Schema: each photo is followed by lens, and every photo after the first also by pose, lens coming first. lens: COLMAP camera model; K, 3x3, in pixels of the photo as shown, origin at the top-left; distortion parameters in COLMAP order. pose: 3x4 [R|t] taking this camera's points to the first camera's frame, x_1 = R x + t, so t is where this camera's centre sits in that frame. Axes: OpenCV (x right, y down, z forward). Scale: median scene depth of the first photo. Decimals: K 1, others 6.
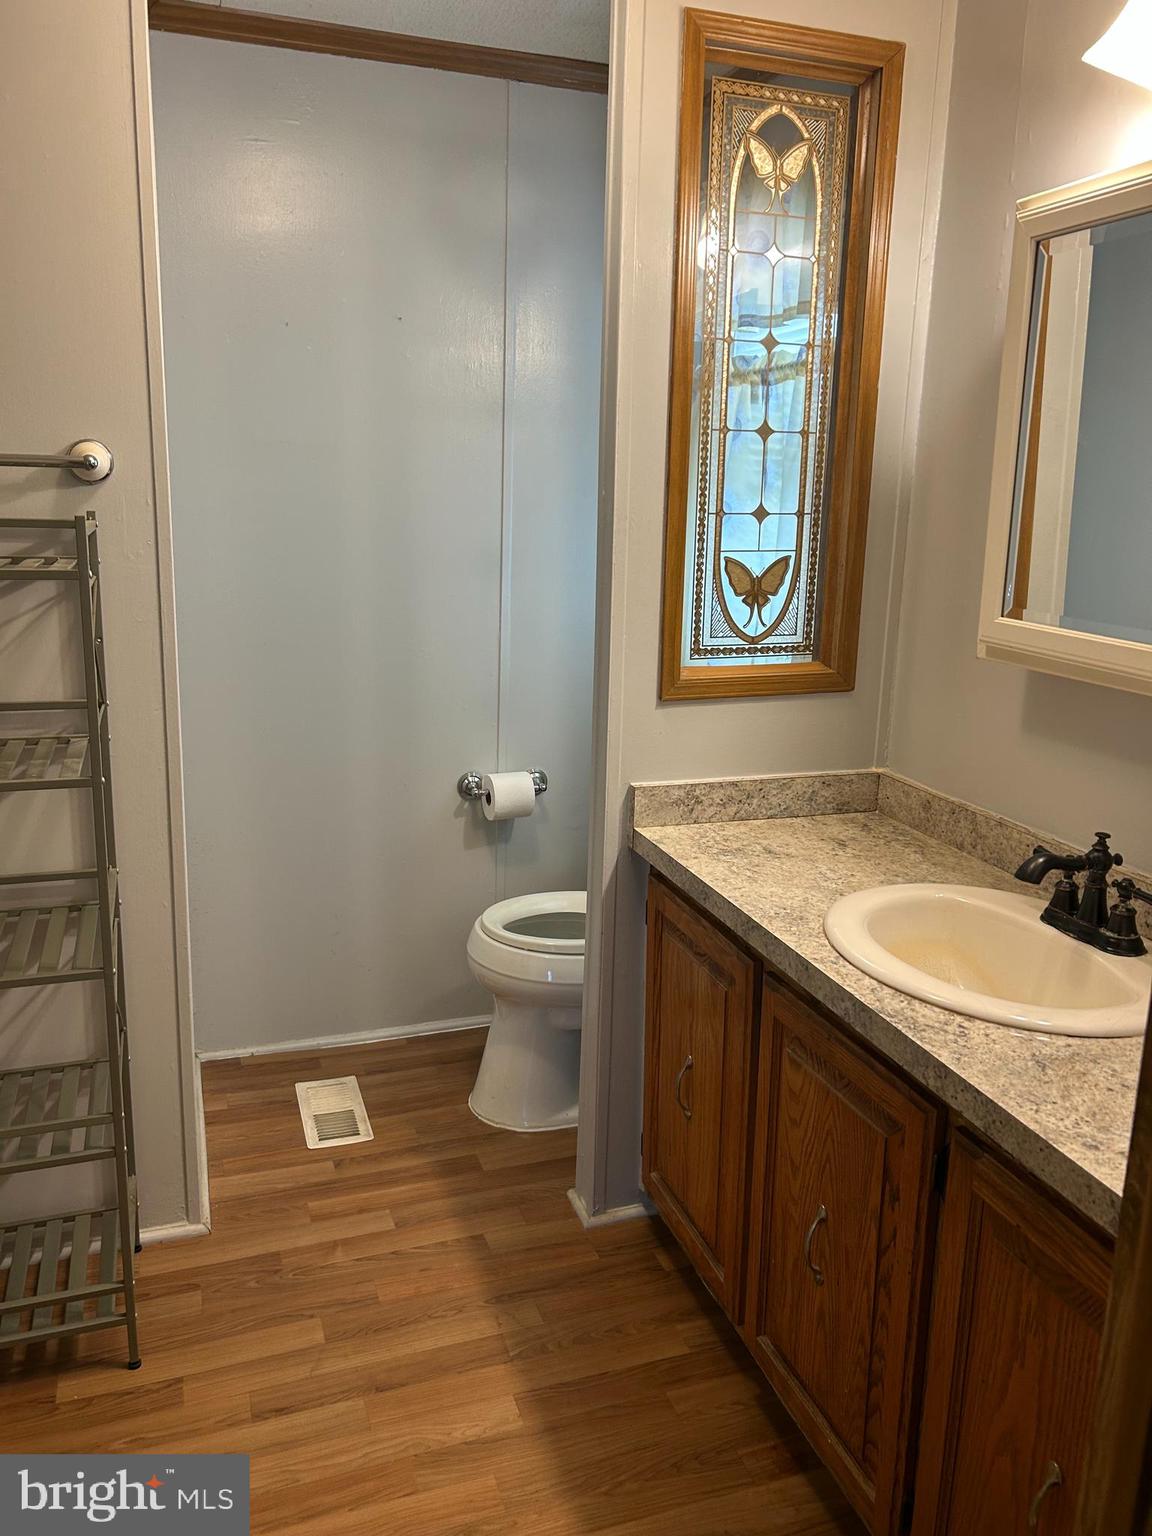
lens RADIAL K [[1158.1, 0, 581.1], [0, 1158.1, 774.0], [0, 0, 1]] dist [0.045869, -0.045343]
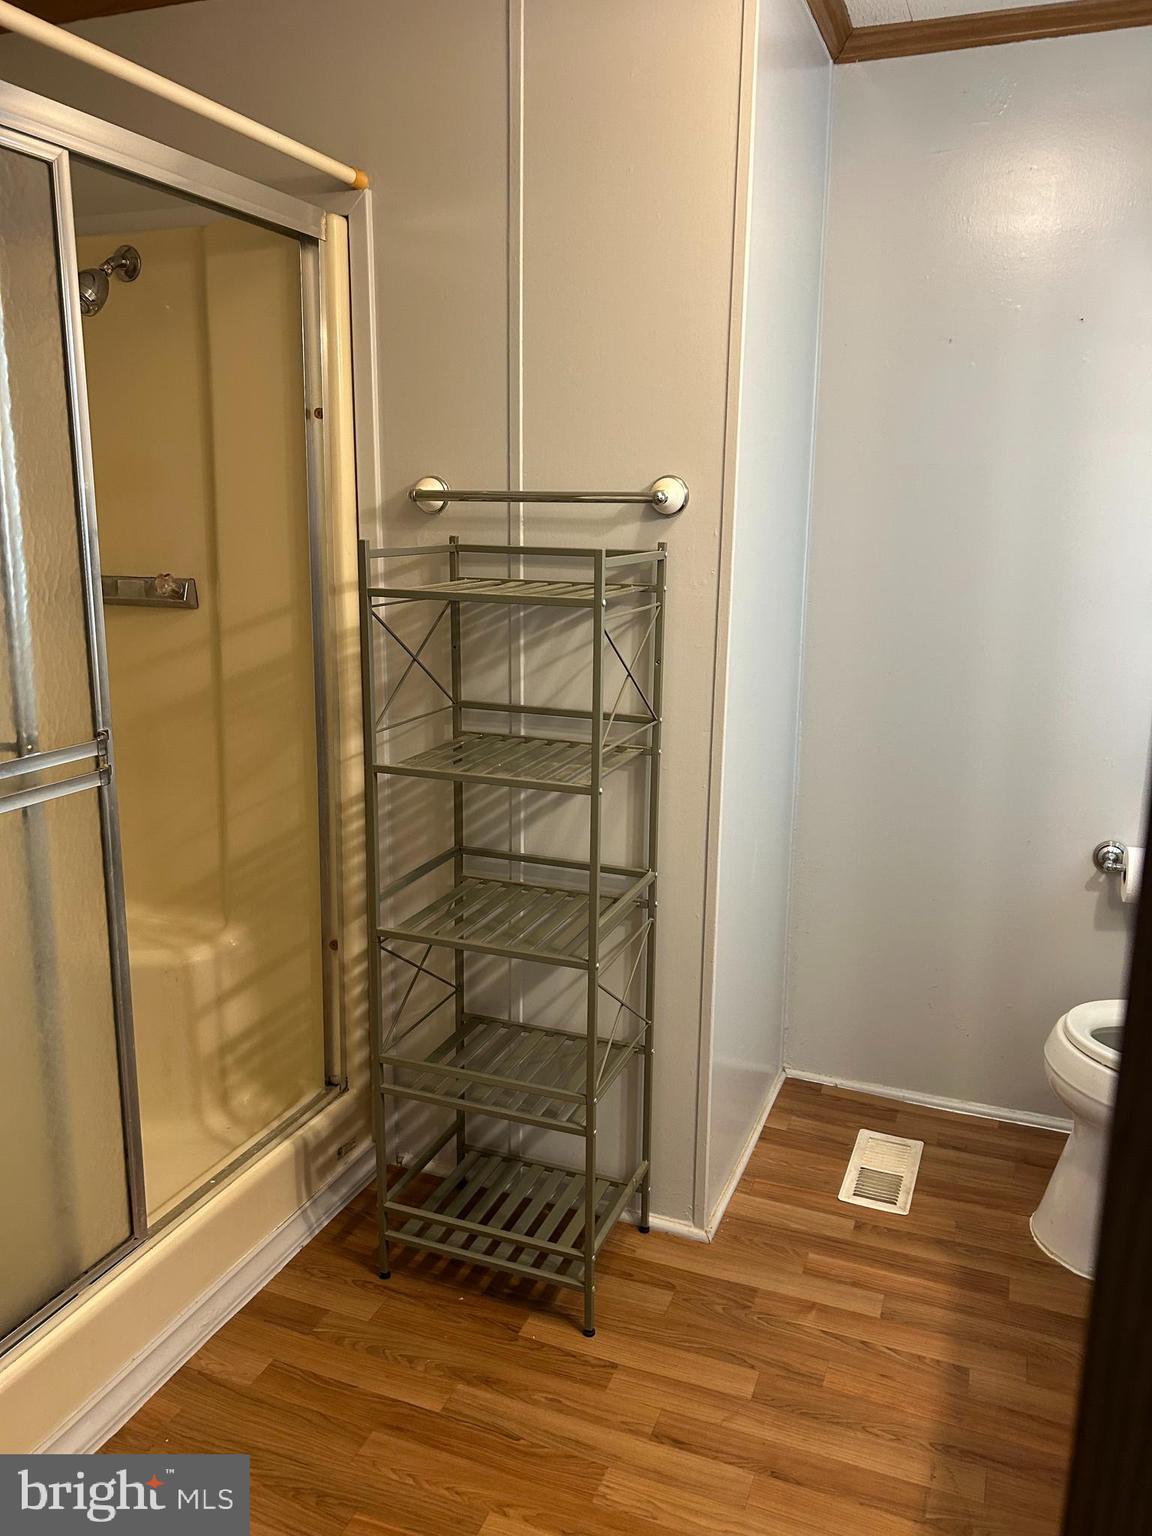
lens RADIAL K [[1158.1, 0, 584.1], [0, 1158.1, 772.0], [0, 0, 1]] dist [0.045869, -0.045343]
pose [[0.760281, 0.134022, -0.635618, 0.196533], [-0.141056, 0.989199, 0.039856, -0.041062], [0.634095, 0.059356, 0.770974, 0.119674]]
